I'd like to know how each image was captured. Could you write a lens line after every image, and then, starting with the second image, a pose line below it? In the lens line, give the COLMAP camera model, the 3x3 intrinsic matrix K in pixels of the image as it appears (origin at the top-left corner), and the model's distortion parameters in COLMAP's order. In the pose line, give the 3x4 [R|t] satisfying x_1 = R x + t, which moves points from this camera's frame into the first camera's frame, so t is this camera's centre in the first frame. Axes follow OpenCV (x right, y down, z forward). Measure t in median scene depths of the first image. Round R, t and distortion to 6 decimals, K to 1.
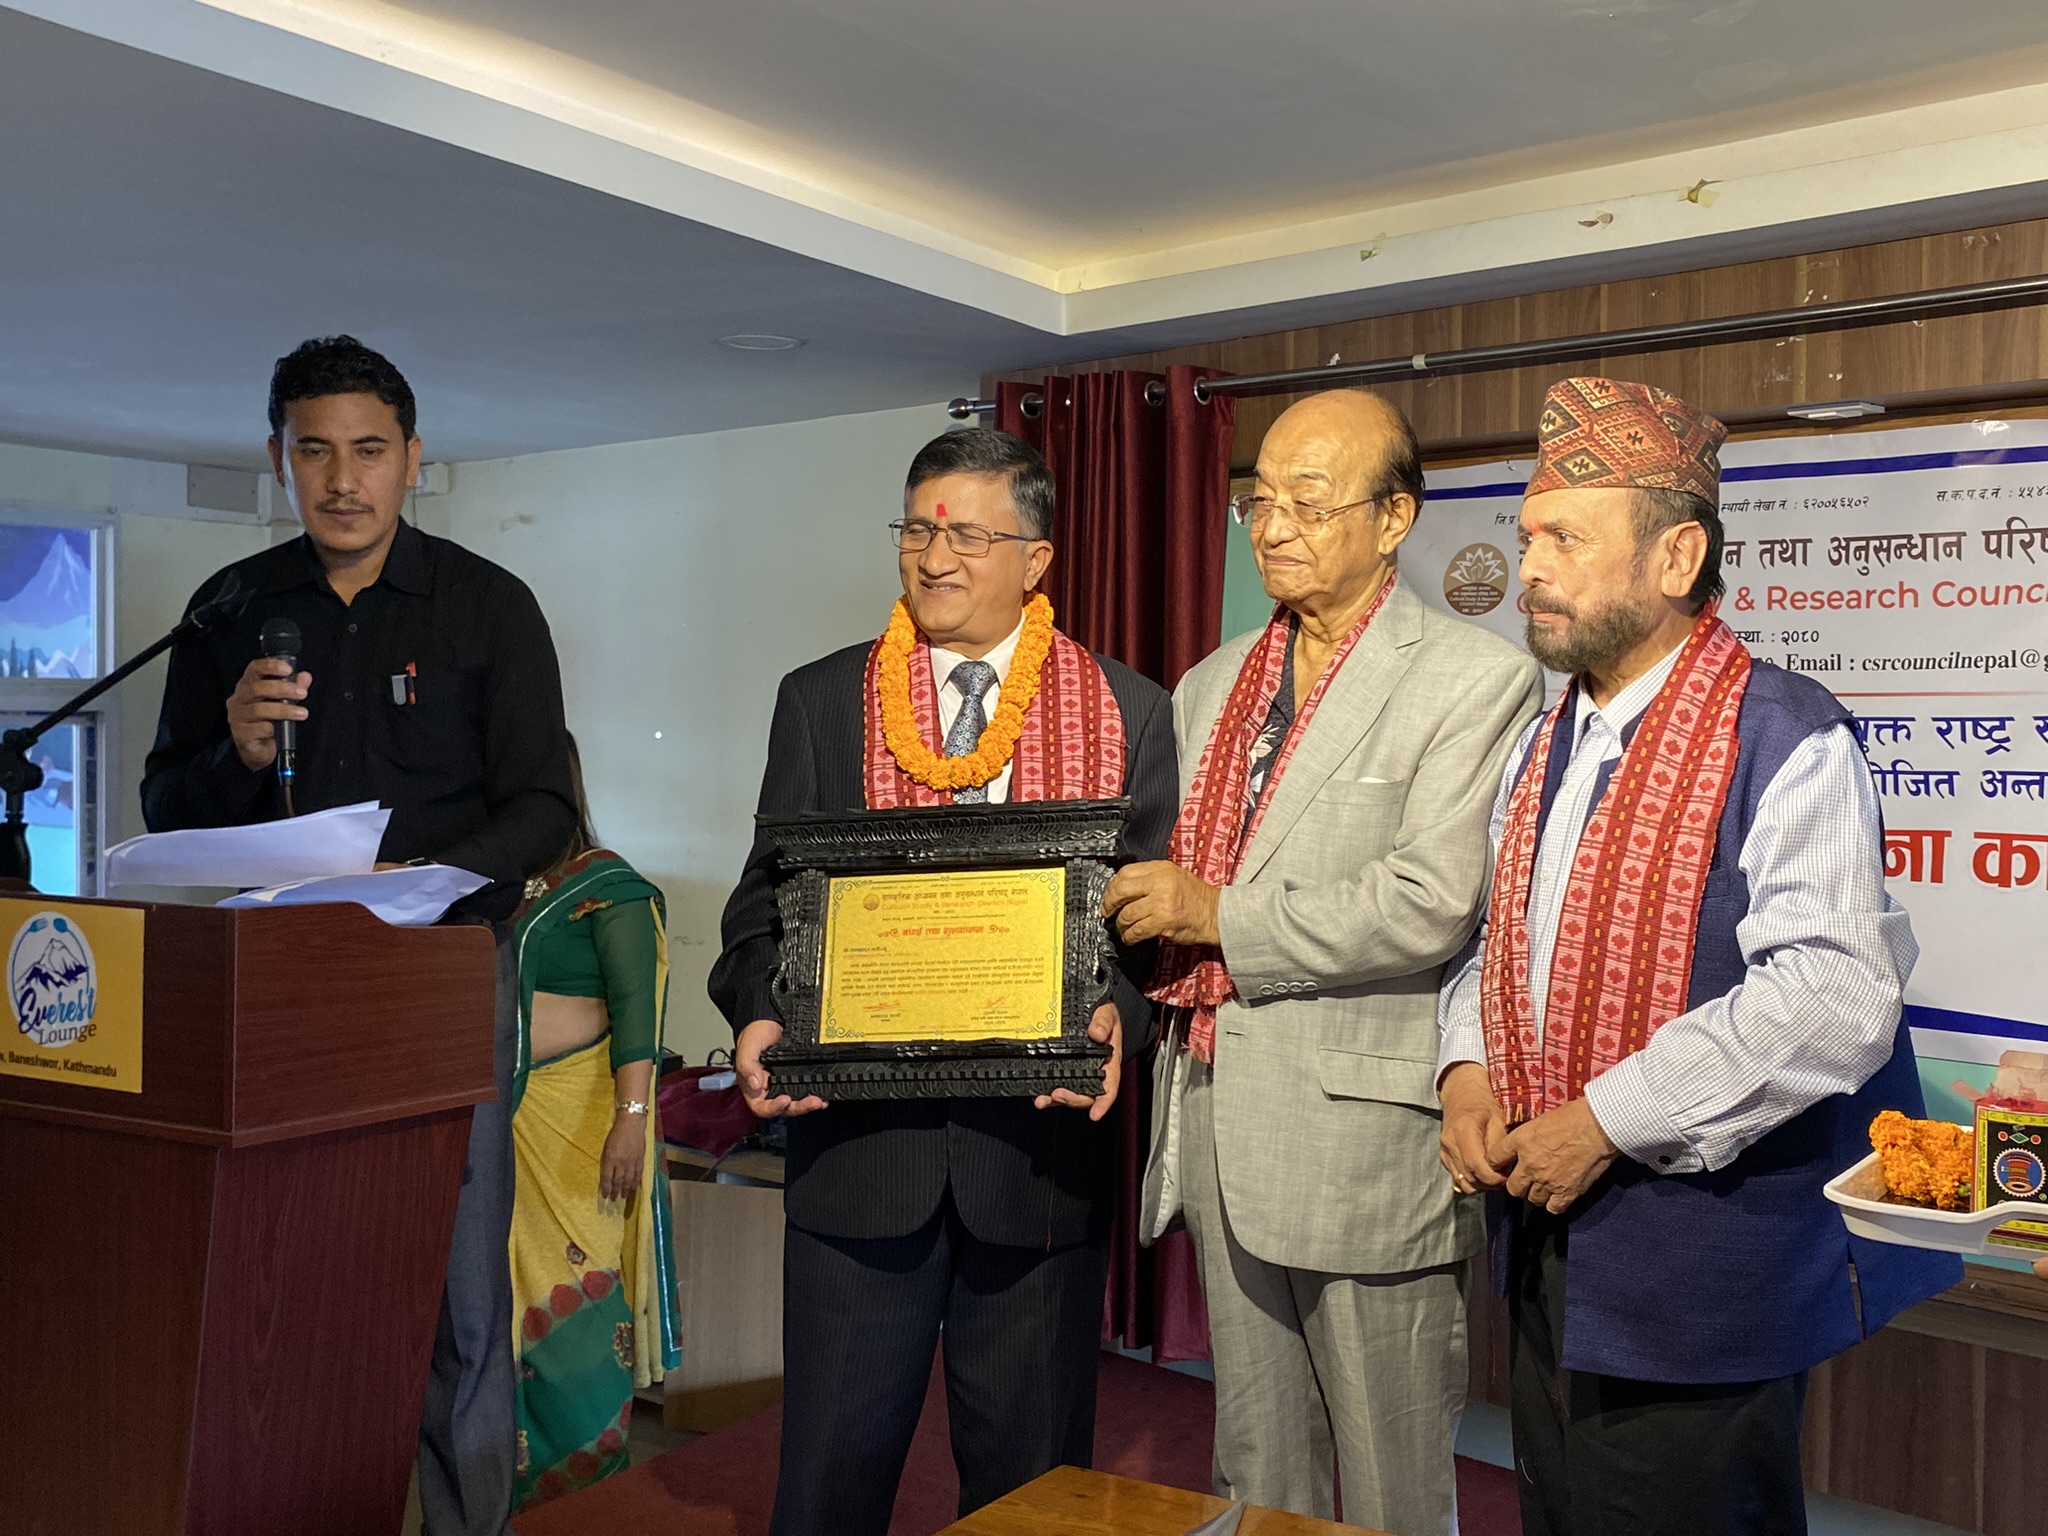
lens RADIAL K [[2262.9, 0, 1024.0], [0, 2262.9, 768.0], [0, 0, 1]] dist [0.147782, -0.452838]
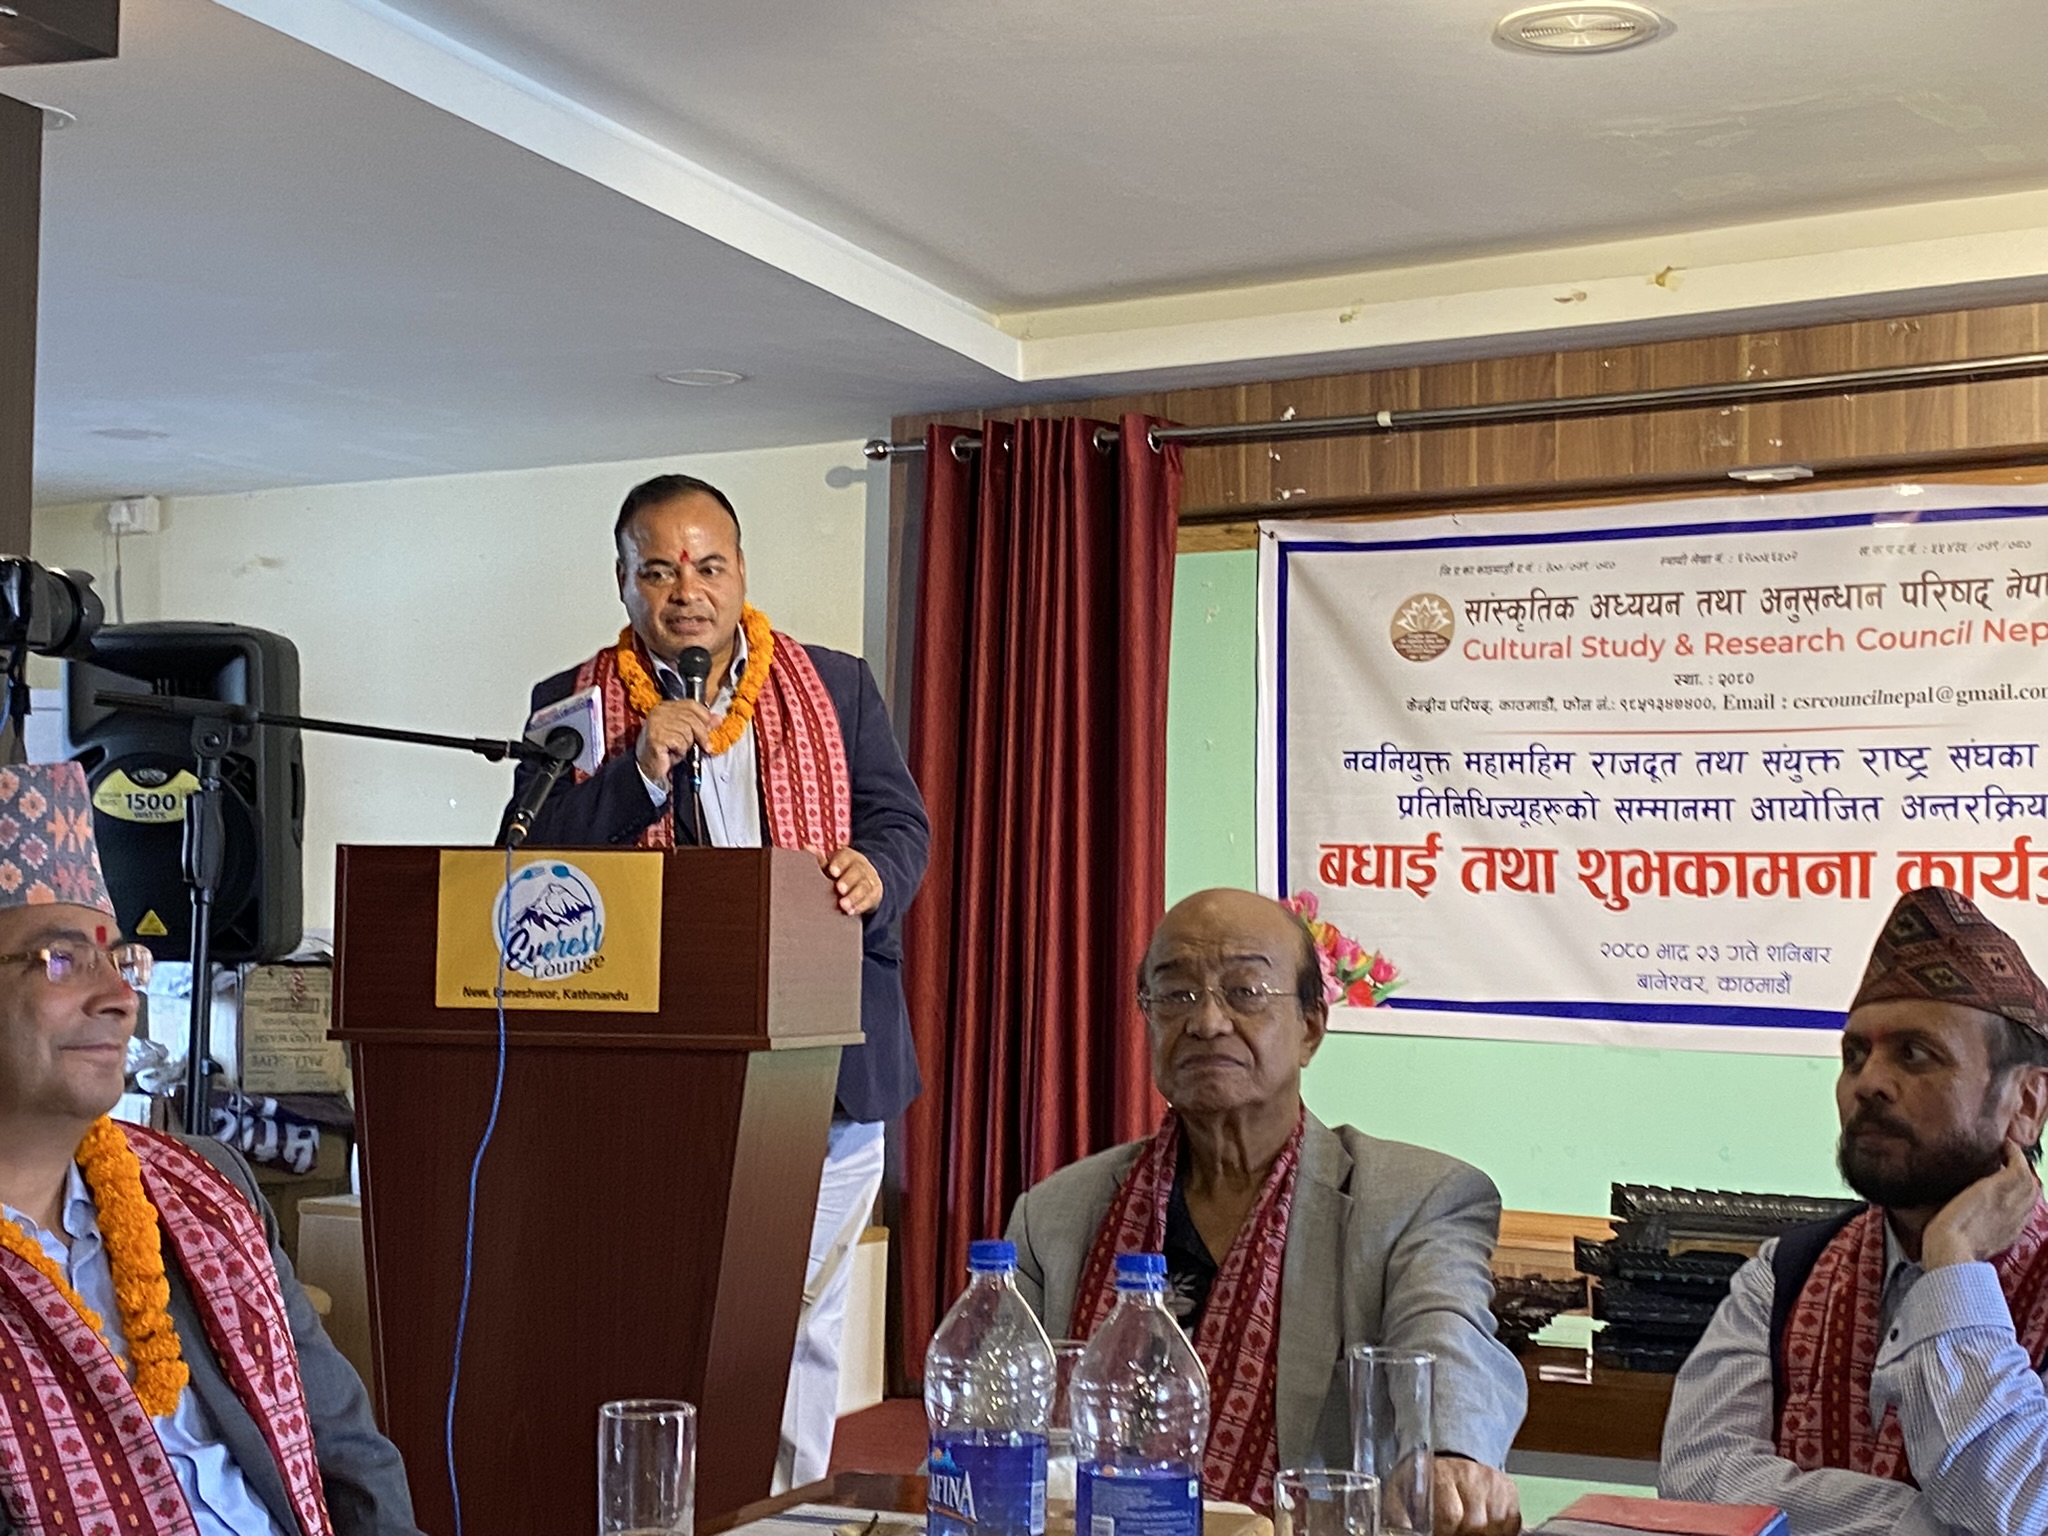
lens RADIAL K [[3204.1, 0, 1030.1], [0, 3204.1, 788.7], [0, 0, 1]] dist [0.240172, -0.908965]
pose [[0.981361, 0.008972, 0.191961, -0.298667], [0.002250, 0.998305, -0.058161, 0.087290], [-0.192158, 0.057509, 0.979678, -0.462023]]
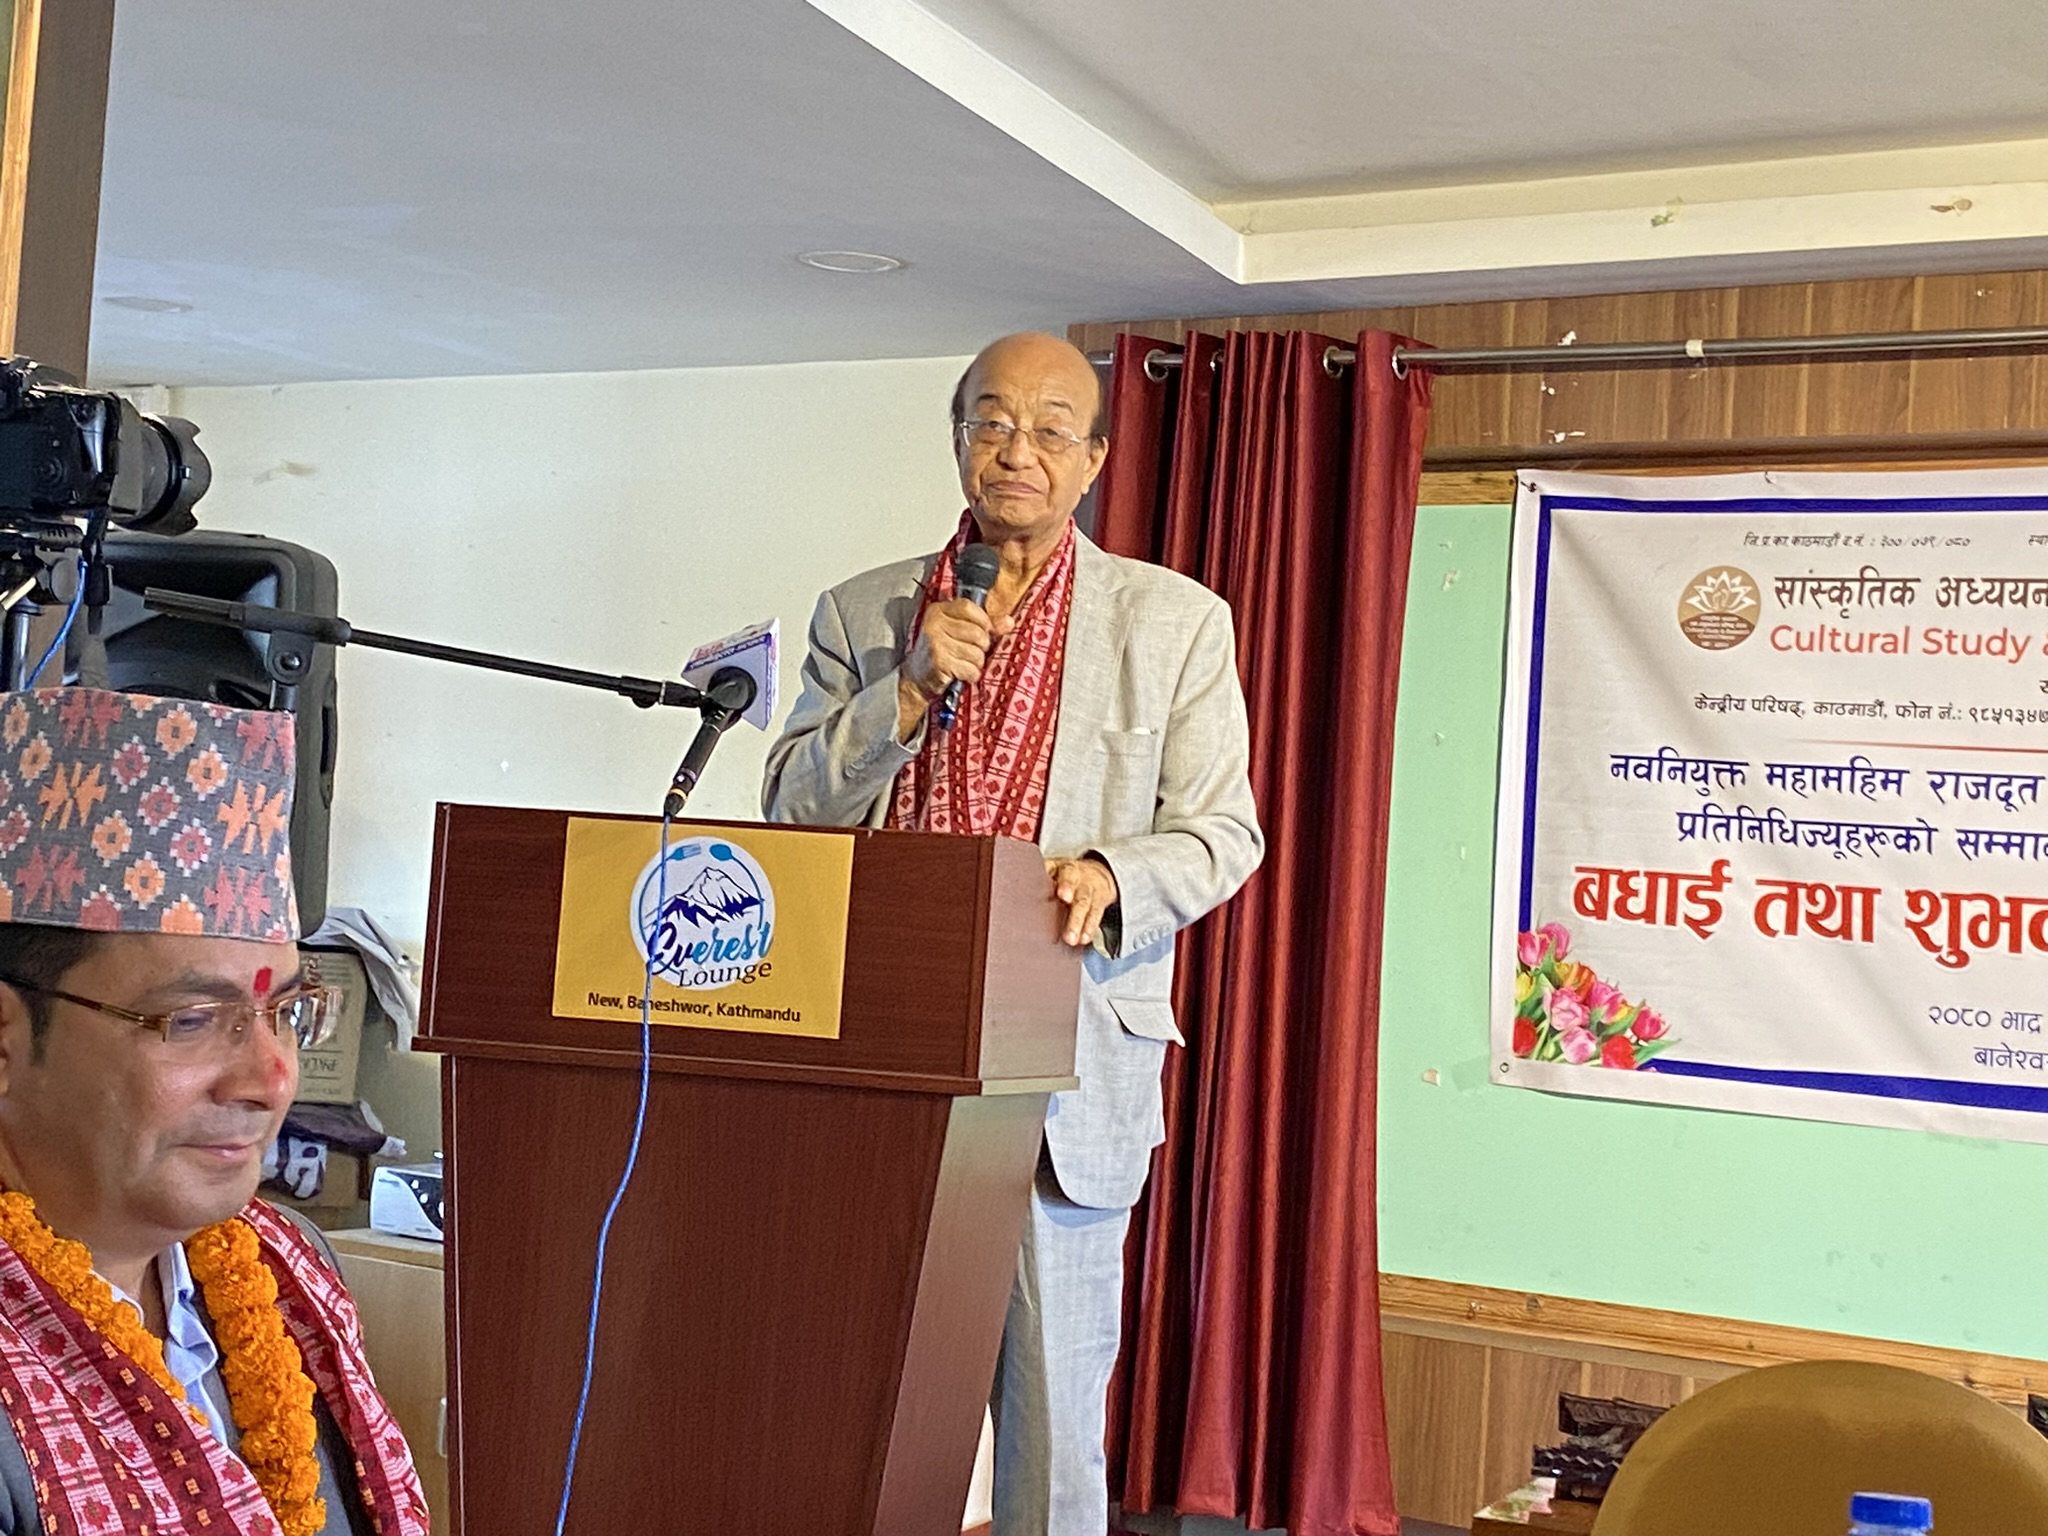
lens RADIAL K [[3542.0, 0, 1023.3], [0, 3542.0, 781.3], [0, 0, 1]] dist [0.290369, -1.310772]
pose [[0.981307, 0.058487, 0.183348, -0.342134], [-0.048227, 0.997037, -0.059930, 0.085188], [-0.186310, 0.049967, 0.981220, -0.294509]]
